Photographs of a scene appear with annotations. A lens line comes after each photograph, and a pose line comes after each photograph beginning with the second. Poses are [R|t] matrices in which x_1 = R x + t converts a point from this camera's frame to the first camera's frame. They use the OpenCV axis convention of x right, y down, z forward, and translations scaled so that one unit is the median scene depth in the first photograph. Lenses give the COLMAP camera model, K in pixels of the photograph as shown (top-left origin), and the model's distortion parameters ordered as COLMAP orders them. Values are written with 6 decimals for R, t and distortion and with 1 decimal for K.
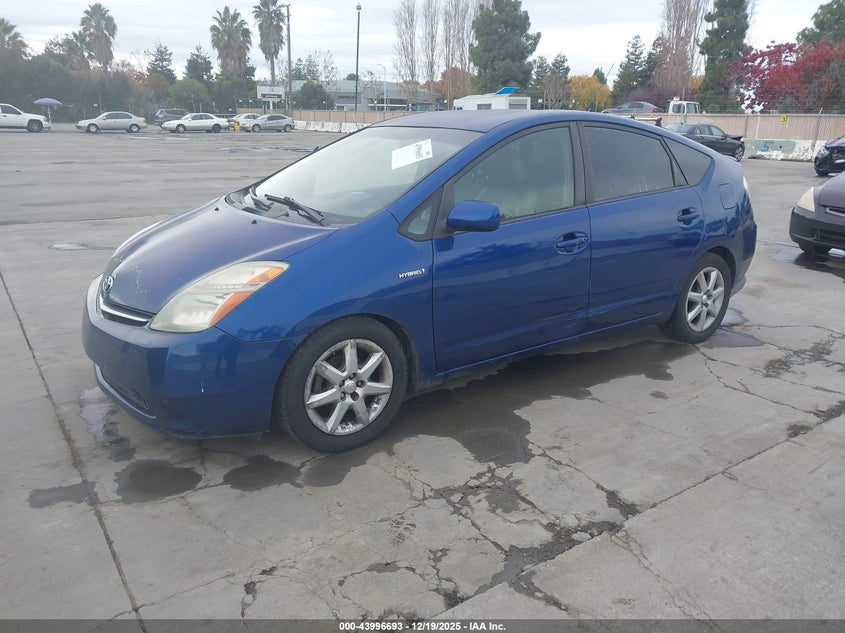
lens RADIAL K [[682.7, 0, 422.2], [0, 682.7, 329.3], [0, 0, 1]] dist [0.012981, -0.000496]
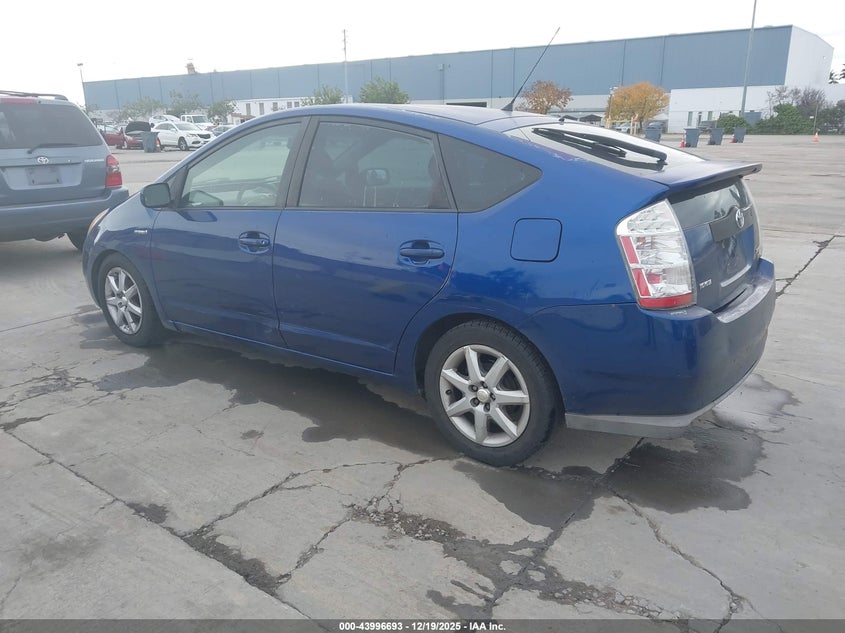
lens RADIAL K [[693.2, 0, 422.5], [0, 693.2, 316.5], [0, 0, 1]] dist [0.006377, 0.000106]
pose [[0.260705, 0.235291, -0.936307, 1.434024], [-0.266718, 0.949653, 0.164380, -0.294543], [0.927844, 0.206875, 0.310335, 1.101305]]
